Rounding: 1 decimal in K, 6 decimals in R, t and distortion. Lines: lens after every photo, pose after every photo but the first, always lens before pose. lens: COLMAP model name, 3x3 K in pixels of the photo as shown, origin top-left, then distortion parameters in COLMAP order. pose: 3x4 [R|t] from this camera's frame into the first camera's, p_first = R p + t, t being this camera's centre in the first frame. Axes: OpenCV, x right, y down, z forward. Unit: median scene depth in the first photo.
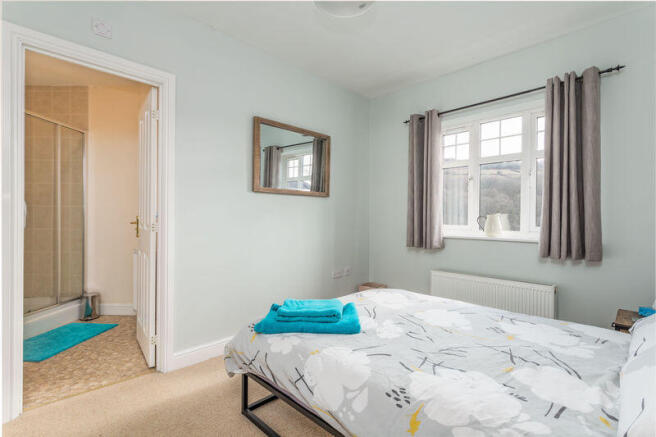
lens RADIAL K [[311.7, 0, 328.0], [0, 311.7, 218.5], [0, 0, 1]] dist [0.002843, 0.000655]
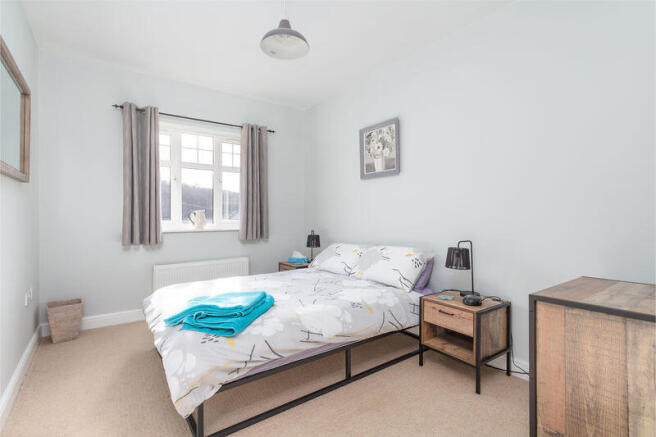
lens RADIAL K [[316.1, 0, 327.7], [0, 316.1, 210.4], [0, 0, 1]] dist [-0.000814, -0.000142]
pose [[0.136889, 0.004756, 0.990575, -0.692331], [0.001656, 0.999986, -0.005030, -0.008569], [-0.990585, 0.002329, 0.136879, 0.348906]]
